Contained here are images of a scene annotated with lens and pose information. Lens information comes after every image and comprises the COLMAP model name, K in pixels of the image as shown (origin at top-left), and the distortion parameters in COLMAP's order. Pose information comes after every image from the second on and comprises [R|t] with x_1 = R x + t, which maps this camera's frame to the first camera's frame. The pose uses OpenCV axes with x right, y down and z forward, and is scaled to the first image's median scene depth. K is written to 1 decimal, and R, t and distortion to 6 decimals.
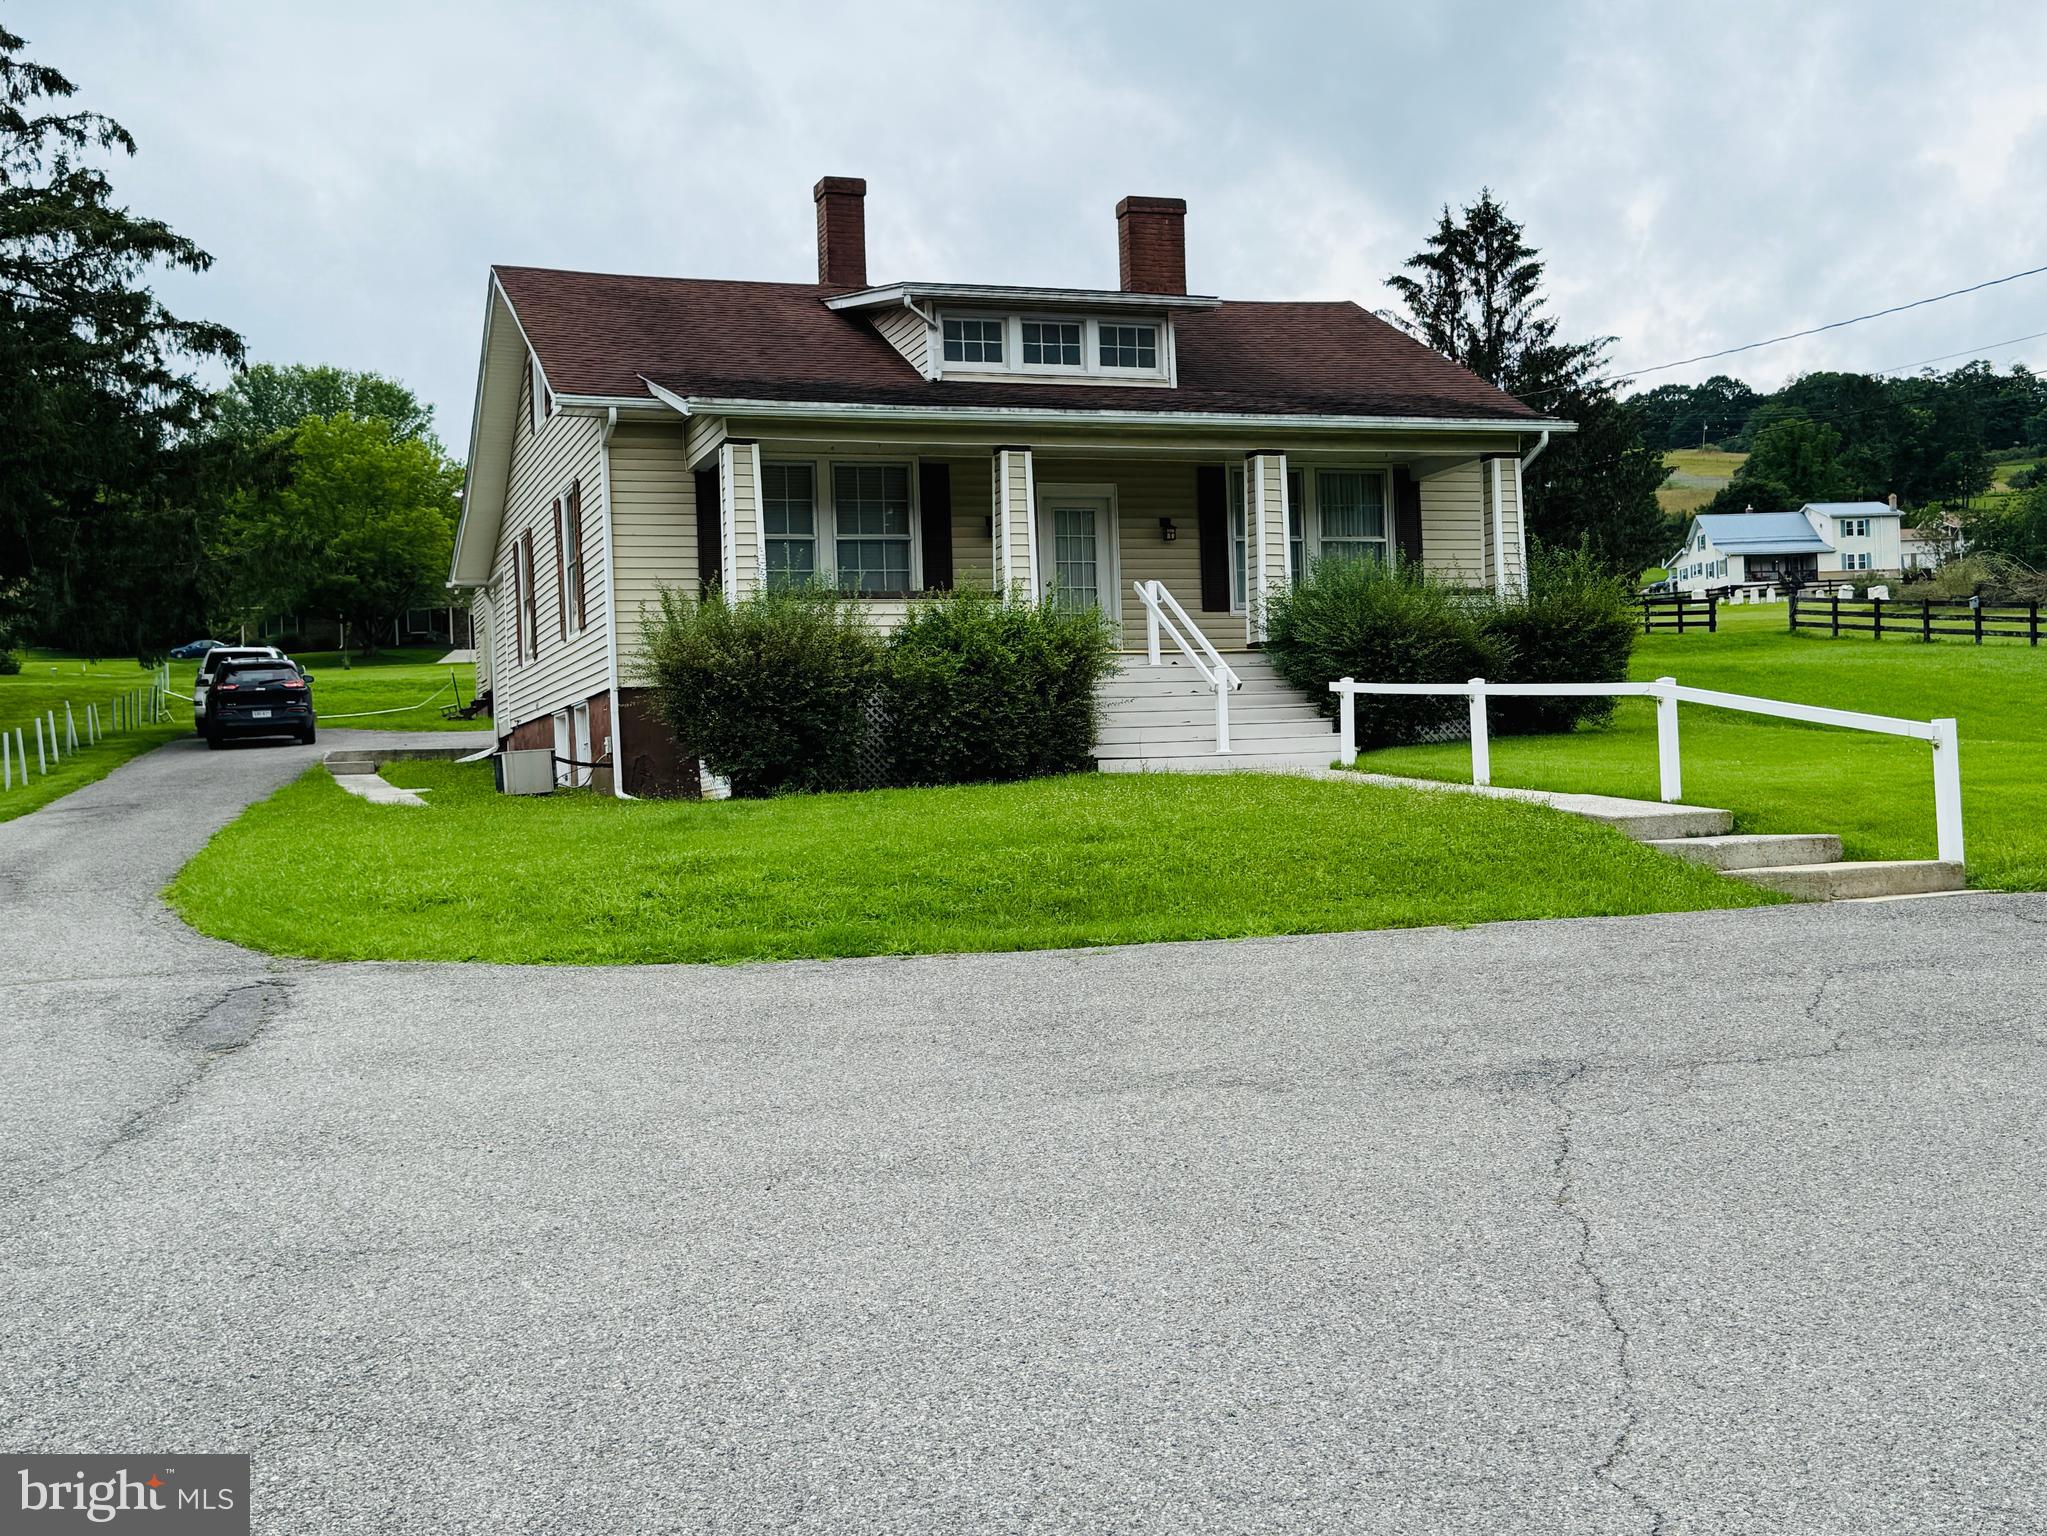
lens RADIAL K [[2318.0, 0, 1023.5], [0, 2318.0, 768.0], [0, 0, 1]] dist [0.127262, -0.101759]
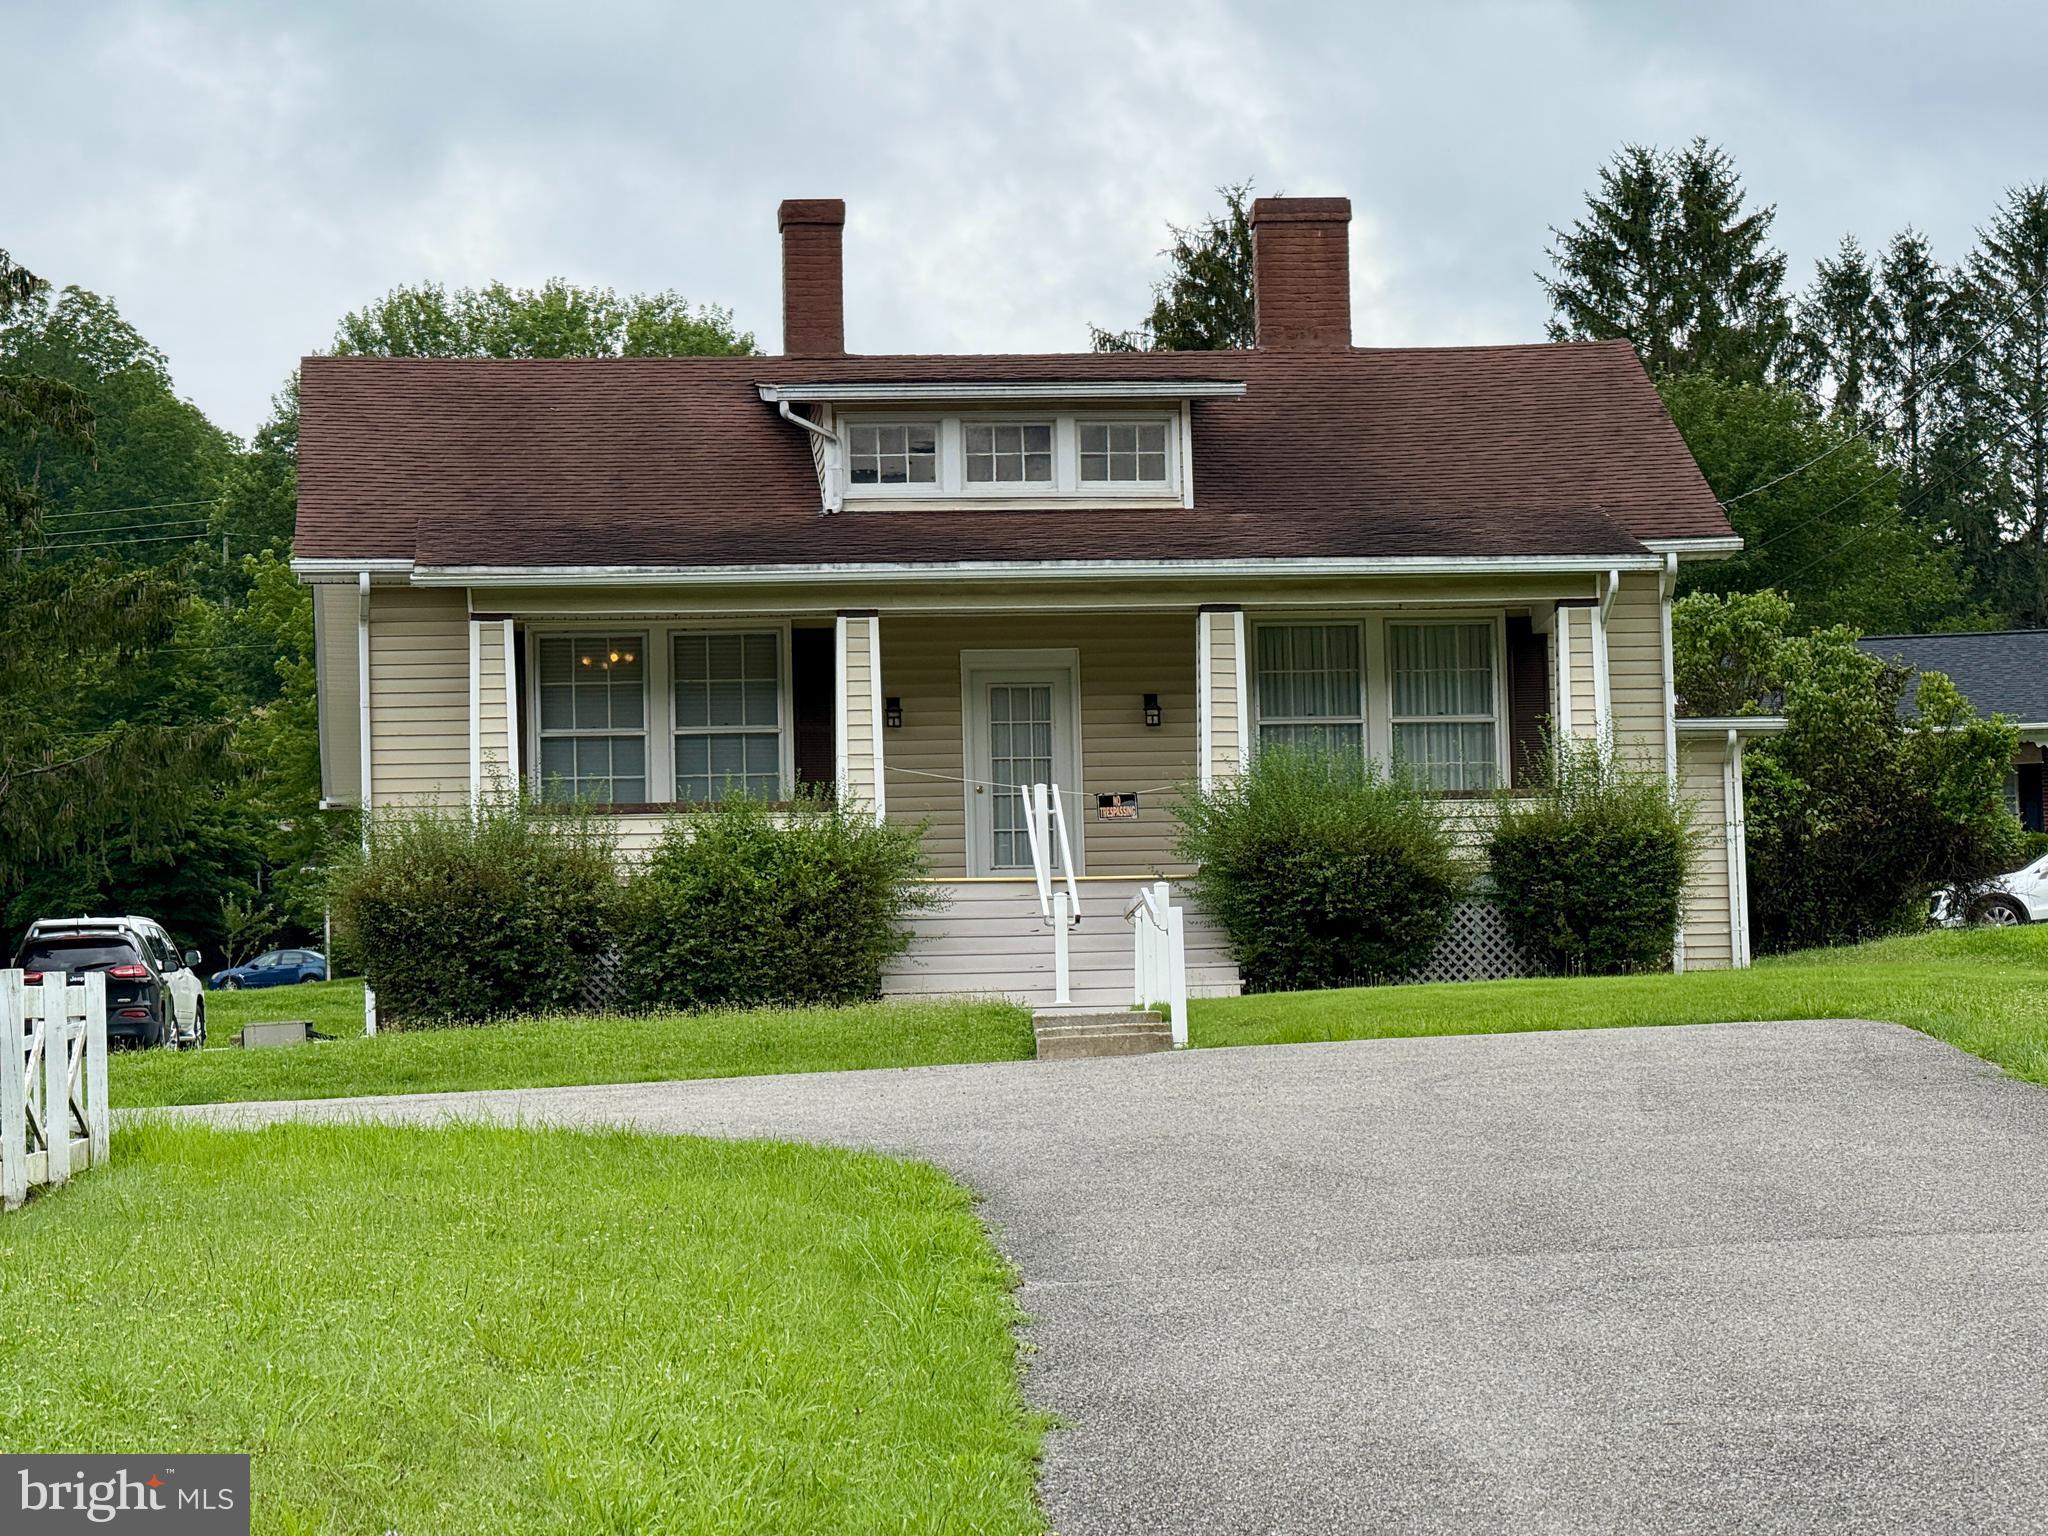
lens RADIAL K [[7023.5, 0, 1024.0], [0, 7023.5, 768.0], [0, 0, 1]] dist [0.171049, 0.401752]
pose [[0.968849, -0.015634, -0.247159, 0.599547], [-0.004684, 0.996670, -0.081406, 0.096803], [0.247609, 0.080028, 0.965549, -1.166682]]
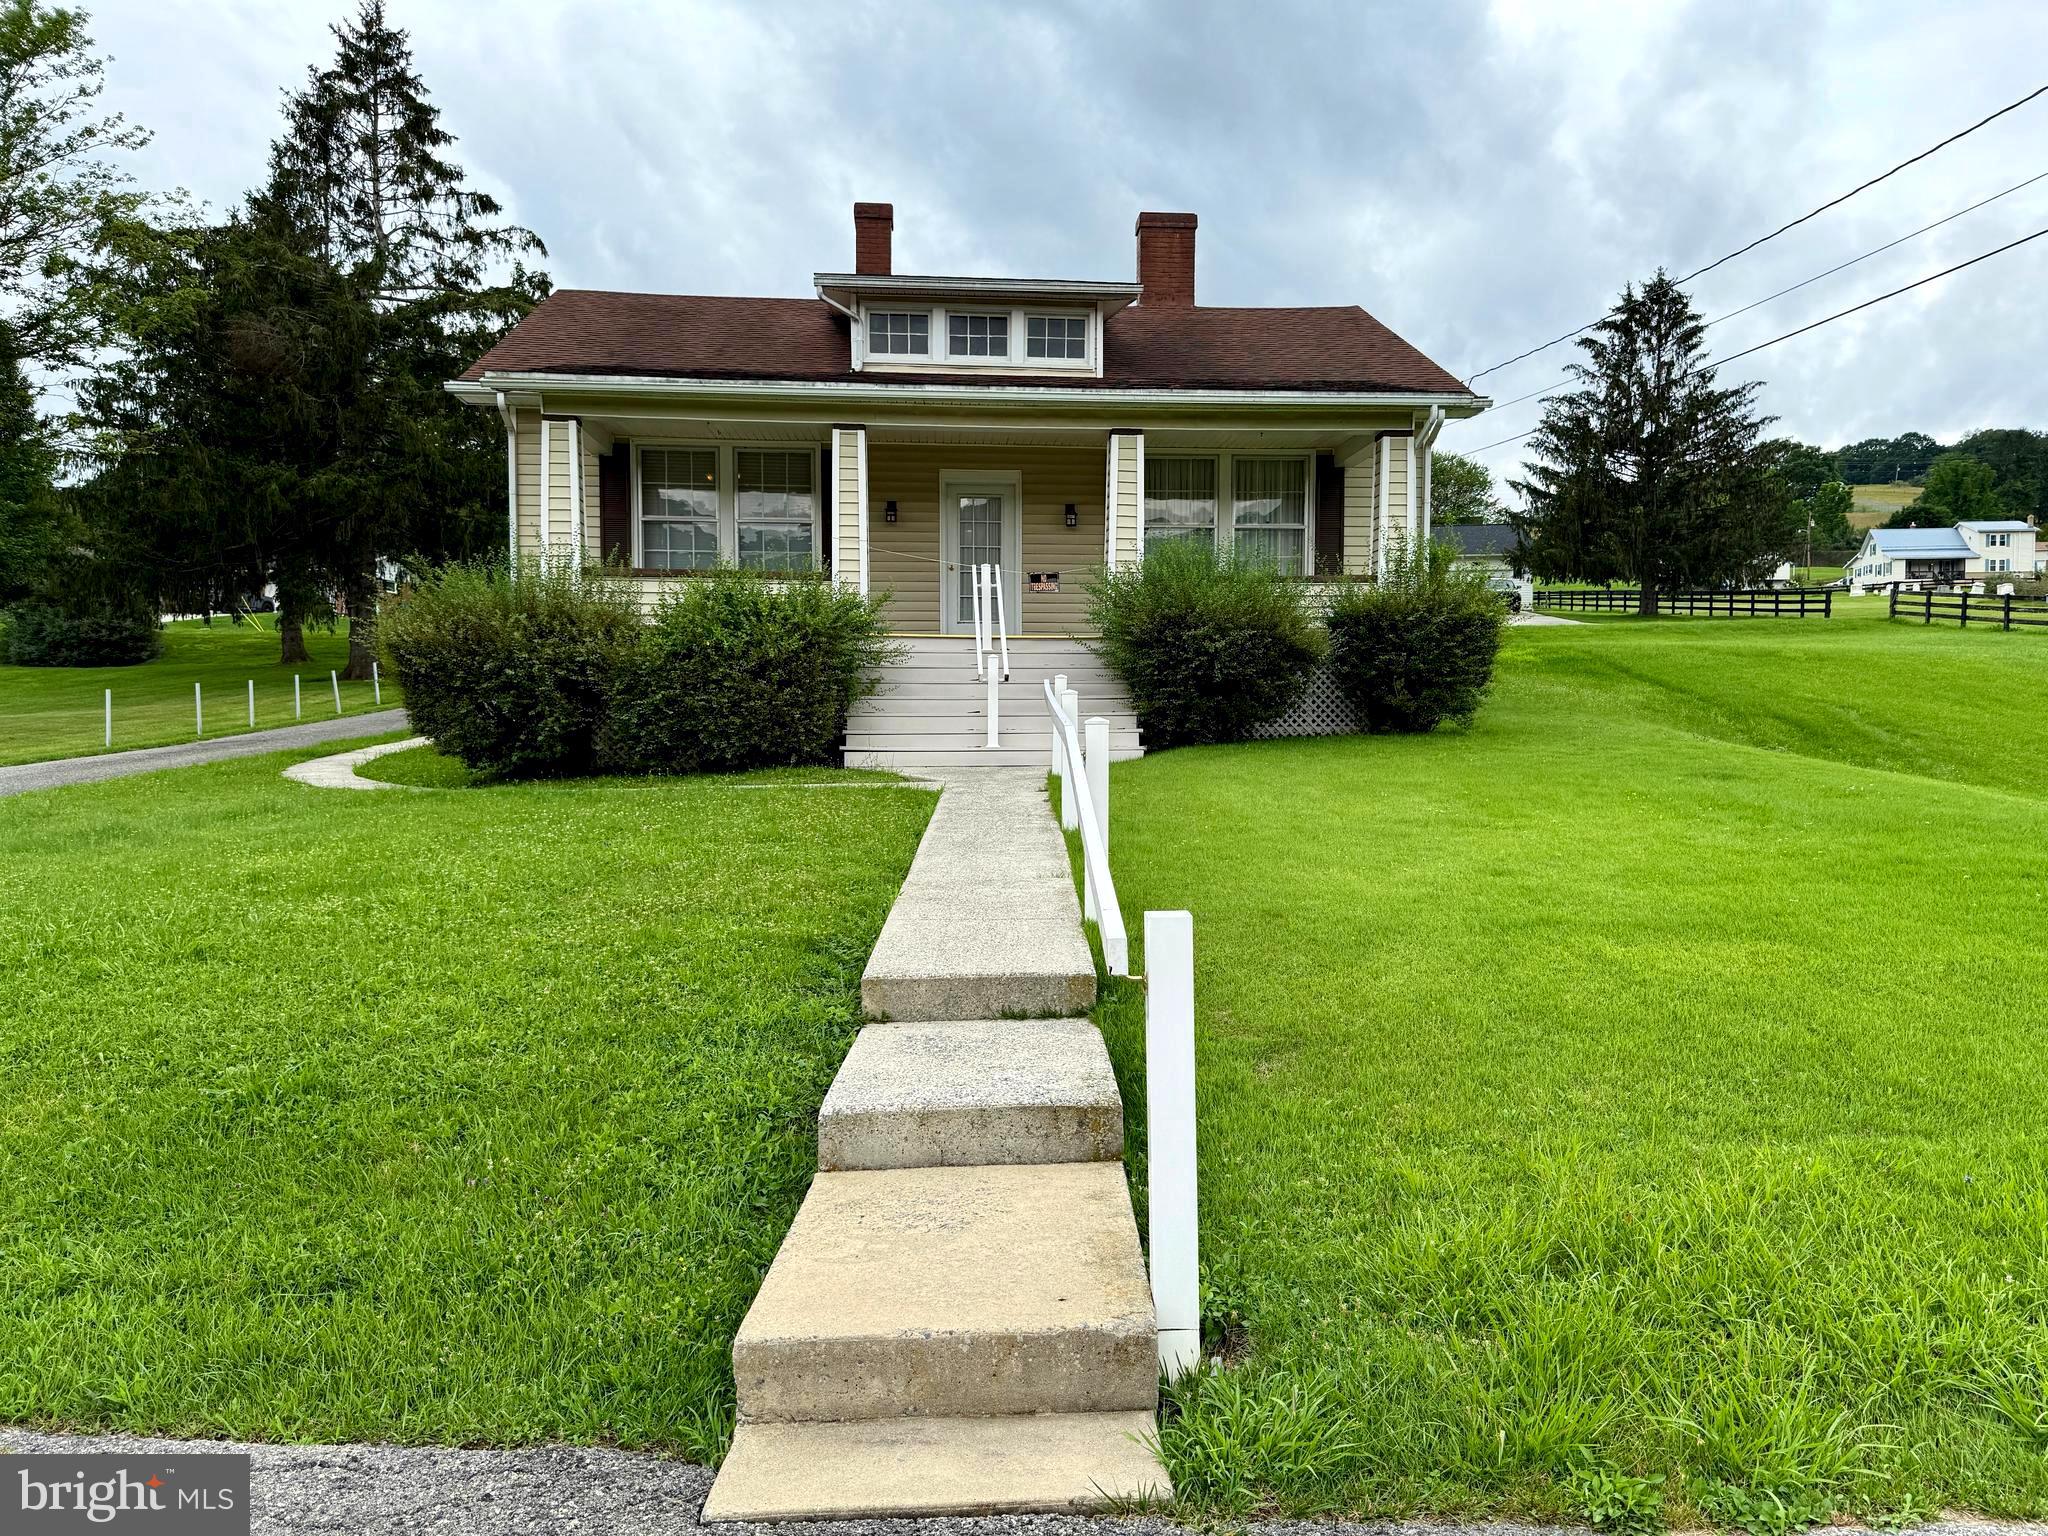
lens RADIAL K [[1414.2, 0, 1031.4], [0, 1414.2, 765.1], [0, 0, 1]] dist [0.139240, -0.172923]
pose [[0.968164, 0.043186, -0.246563, 0.221807], [-0.030194, 0.997961, 0.056232, -0.029608], [0.248489, -0.046997, 0.967494, 0.414251]]
